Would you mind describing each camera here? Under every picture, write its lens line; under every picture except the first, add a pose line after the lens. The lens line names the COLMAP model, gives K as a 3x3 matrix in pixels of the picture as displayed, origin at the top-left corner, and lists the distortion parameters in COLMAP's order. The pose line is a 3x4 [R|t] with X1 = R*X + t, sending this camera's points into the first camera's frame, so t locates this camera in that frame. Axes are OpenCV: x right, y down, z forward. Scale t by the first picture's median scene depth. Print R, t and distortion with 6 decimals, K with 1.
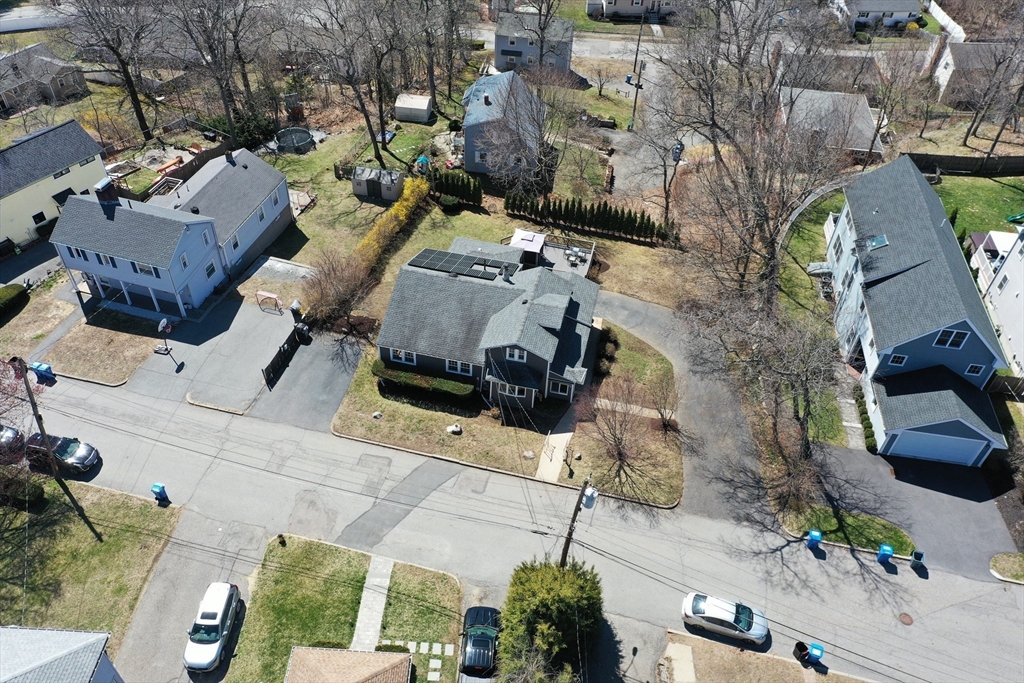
lens RADIAL K [[807.7, 0, 508.7], [0, 807.7, 335.2], [0, 0, 1]] dist [0.016991, -0.004404]
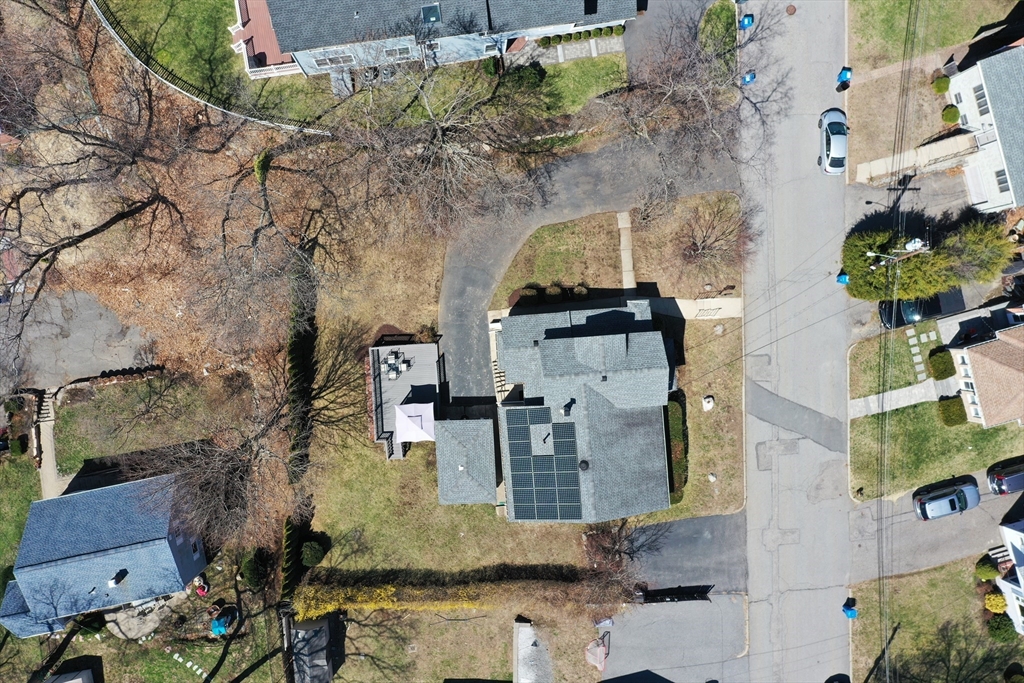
lens RADIAL K [[807.7, 0, 508.7], [0, 807.7, 335.2], [0, 0, 1]] dist [0.016991, -0.004404]
pose [[-0.299960, -0.951242, -0.071854, 0.173458], [0.615604, -0.250560, 0.747162, -0.815628], [-0.728735, 0.179885, 0.660747, 0.446035]]
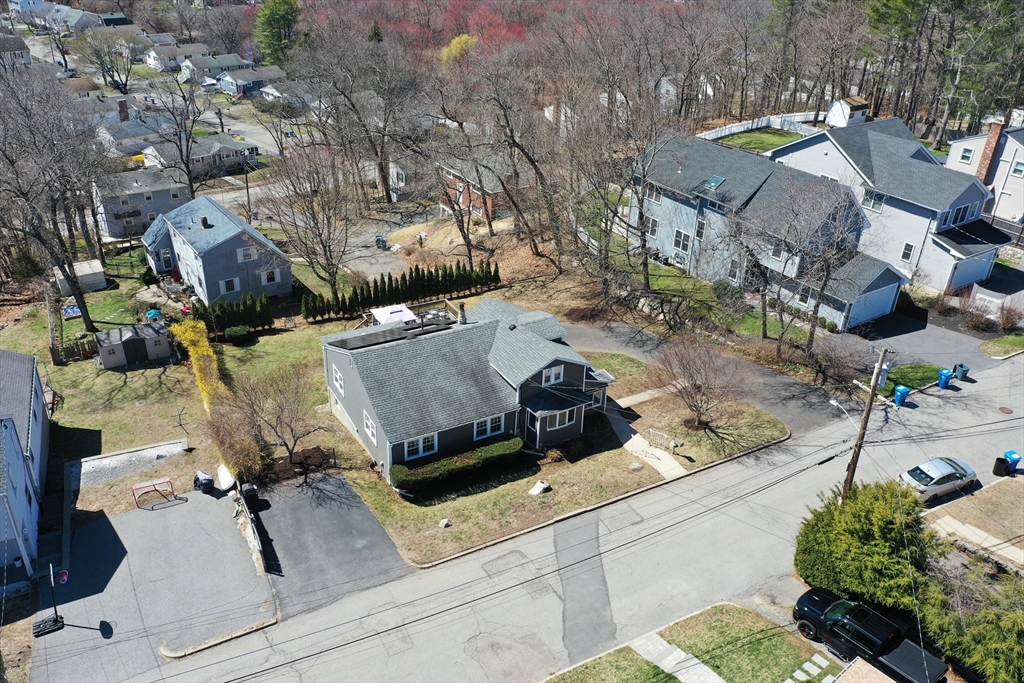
lens RADIAL K [[807.7, 0, 508.7], [0, 807.7, 335.2], [0, 0, 1]] dist [0.016991, -0.004404]
pose [[0.740678, -0.325442, 0.587778, -0.487805], [0.456551, 0.885631, -0.084957, 0.036305], [-0.492906, 0.331277, 0.804549, 0.325765]]
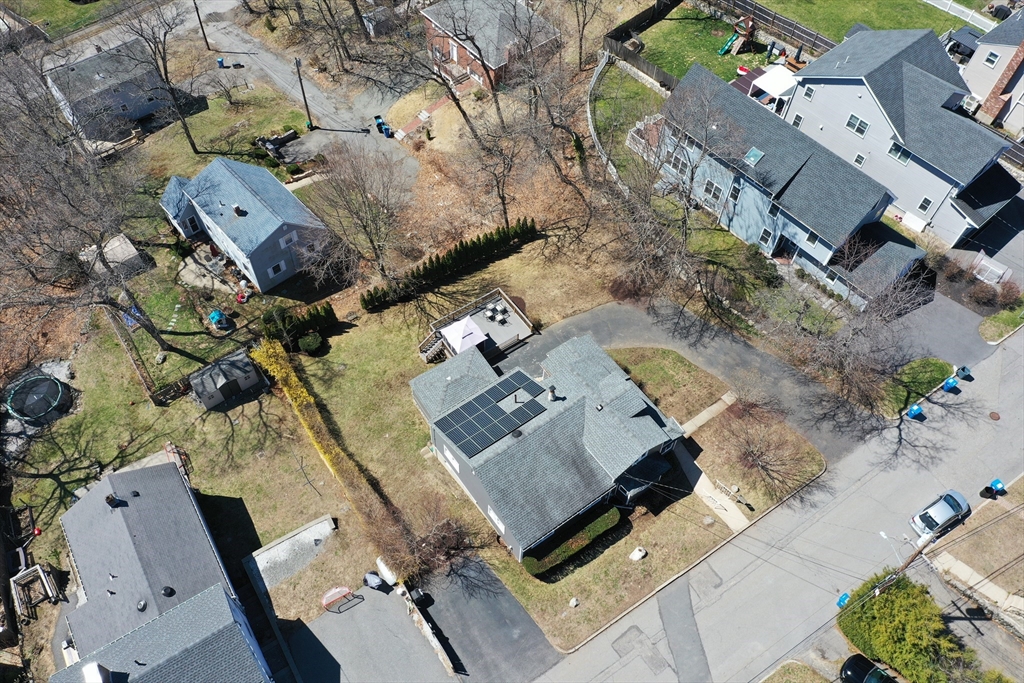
lens RADIAL K [[807.7, 0, 508.7], [0, 807.7, 335.2], [0, 0, 1]] dist [0.016991, -0.004404]
pose [[0.653678, -0.630018, 0.419264, -0.408797], [0.520170, 0.776446, 0.355746, -0.516865], [-0.549662, -0.014455, 0.835262, 0.249713]]
